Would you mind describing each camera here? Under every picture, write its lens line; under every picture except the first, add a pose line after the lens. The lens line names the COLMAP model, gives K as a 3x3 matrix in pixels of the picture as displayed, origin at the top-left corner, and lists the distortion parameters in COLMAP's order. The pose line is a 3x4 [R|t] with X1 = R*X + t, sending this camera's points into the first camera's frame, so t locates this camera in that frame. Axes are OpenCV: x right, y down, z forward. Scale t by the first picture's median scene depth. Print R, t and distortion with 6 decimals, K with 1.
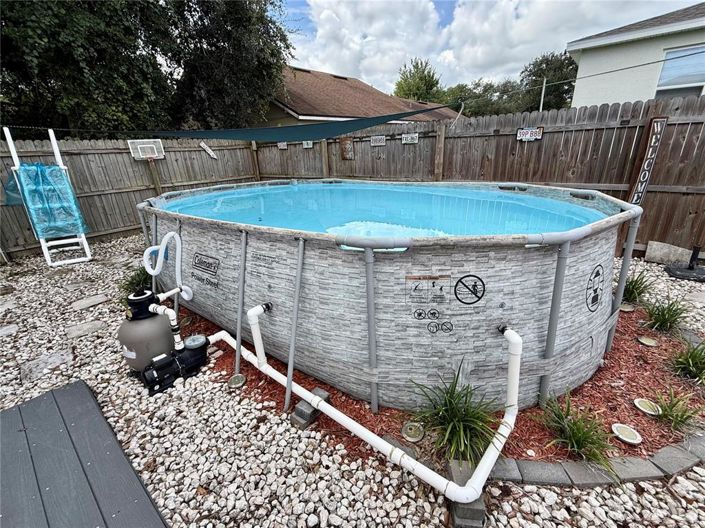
lens RADIAL K [[313.8, 0, 350.3], [0, 313.8, 266.4], [0, 0, 1]] dist [-0.002136, 0.001450]
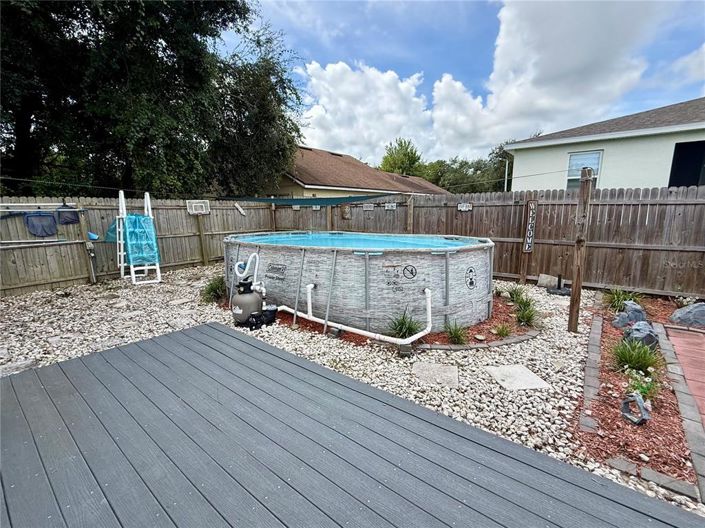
lens RADIAL K [[313.8, 0, 350.7], [0, 313.8, 266.7], [0, 0, 1]] dist [-0.002136, 0.001450]
pose [[0.998897, 0.026484, 0.038775, -0.051972], [-0.018941, 0.982862, -0.183366, 0.167181], [-0.042967, 0.182429, 0.982280, -0.450058]]
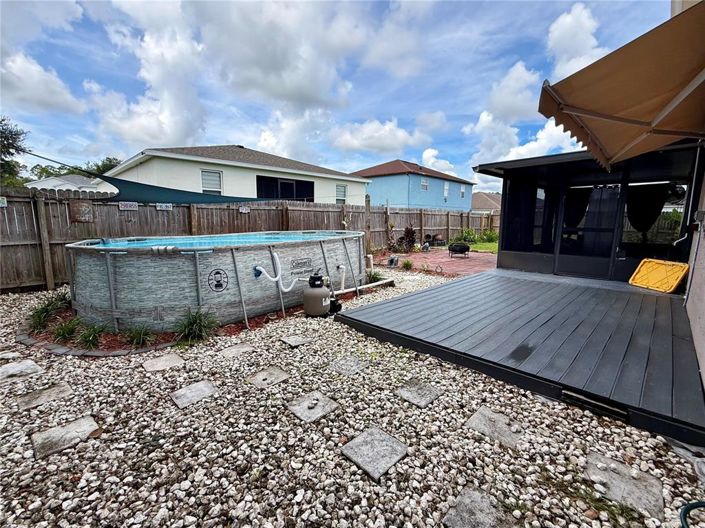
lens RADIAL K [[313.8, 0, 353.4], [0, 313.8, 261.9], [0, 0, 1]] dist [-0.002136, 0.001450]
pose [[0.082317, -0.103972, 0.991168, -1.285781], [0.343225, 0.936660, 0.069749, -0.023110], [-0.935639, 0.334453, 0.112789, 0.253123]]
